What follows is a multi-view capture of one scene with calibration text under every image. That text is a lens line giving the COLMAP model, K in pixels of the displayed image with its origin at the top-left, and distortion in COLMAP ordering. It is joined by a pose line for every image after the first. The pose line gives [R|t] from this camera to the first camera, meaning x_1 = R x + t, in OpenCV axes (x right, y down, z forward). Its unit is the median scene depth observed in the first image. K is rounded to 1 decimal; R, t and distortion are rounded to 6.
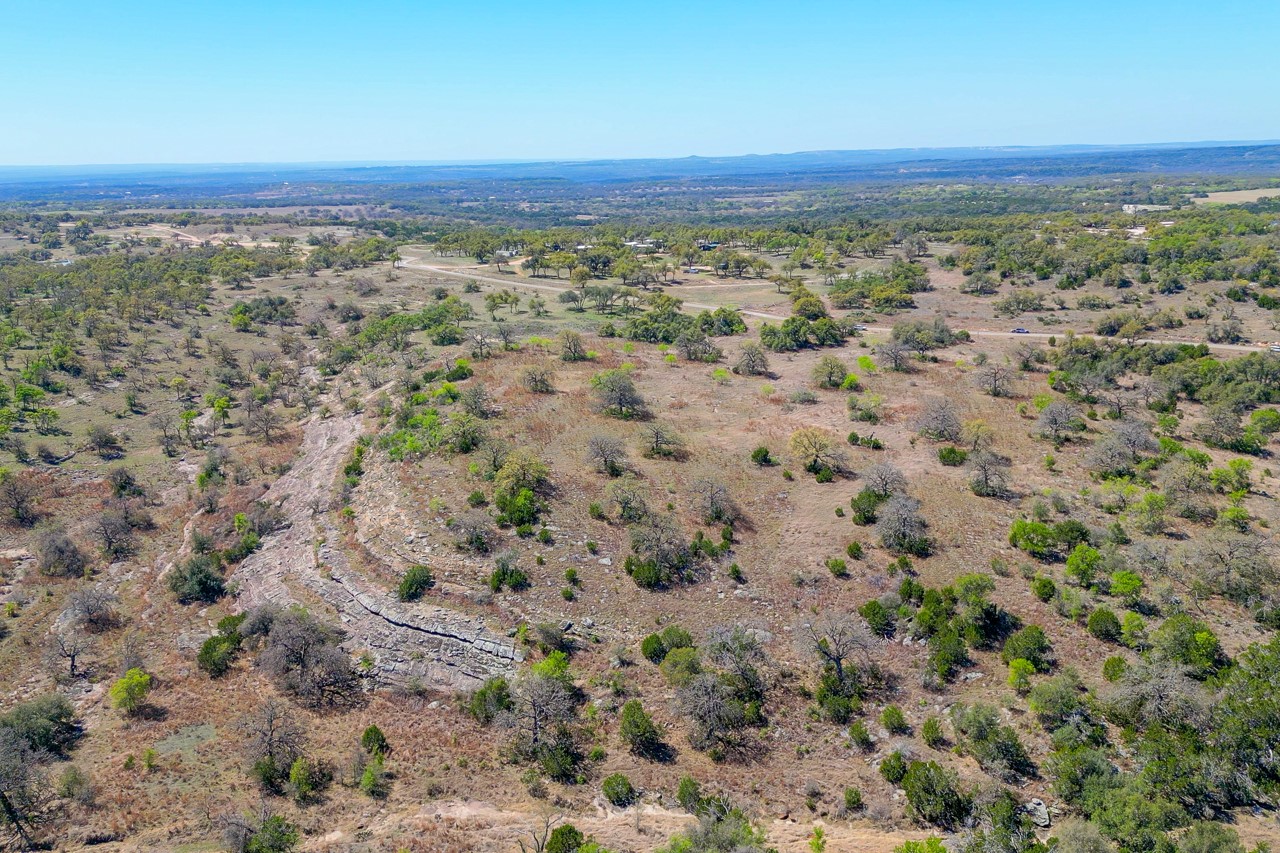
lens RADIAL K [[1105.0, 0, 638.2], [0, 1105.0, 434.7], [0, 0, 1]] dist [0.117582, -0.179330]
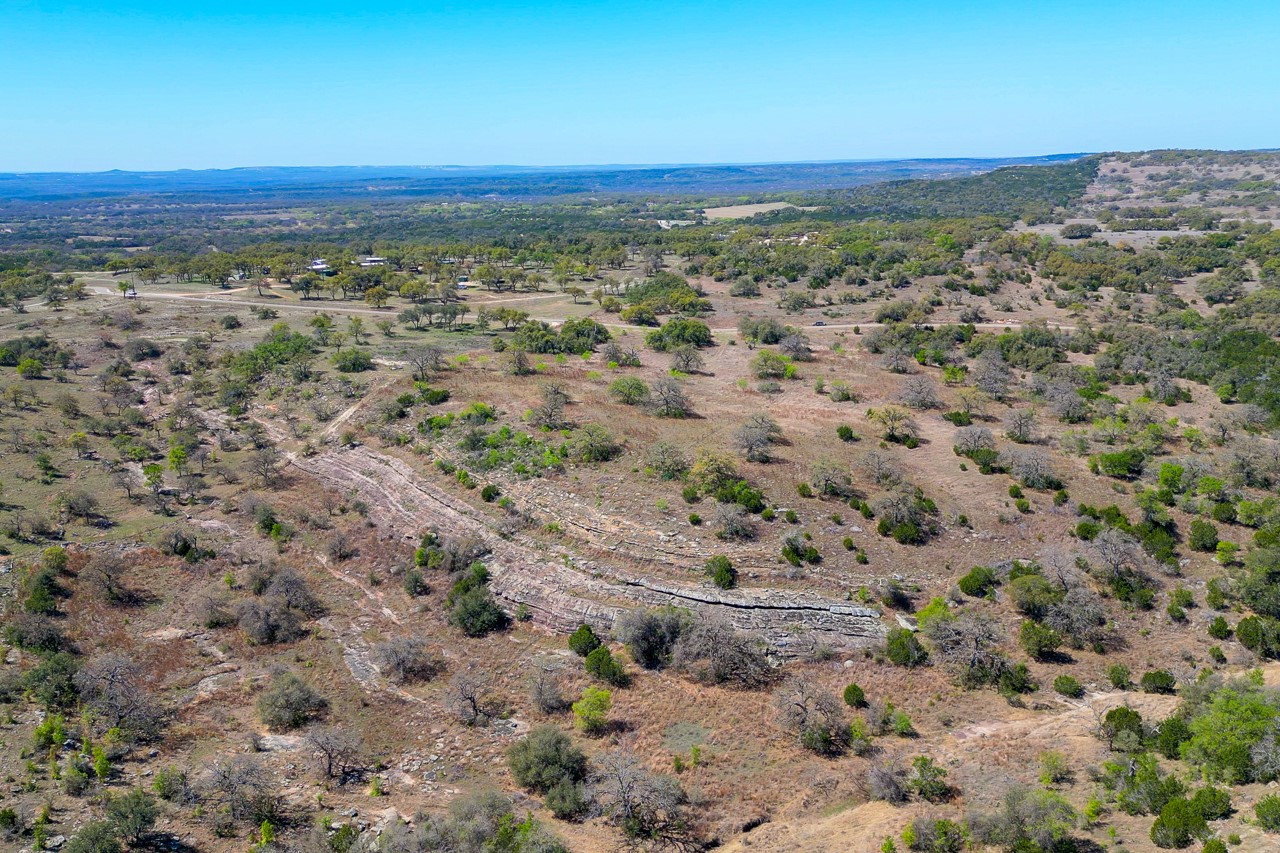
lens RADIAL K [[1110.9, 0, 640.0], [0, 1110.9, 426.5], [0, 0, 1]] dist [0.106631, -0.147495]
pose [[0.884563, -0.099972, 0.455580, -0.336332], [0.110275, 0.993893, 0.003988, -0.008954], [-0.453196, 0.046711, 0.890186, 0.031792]]
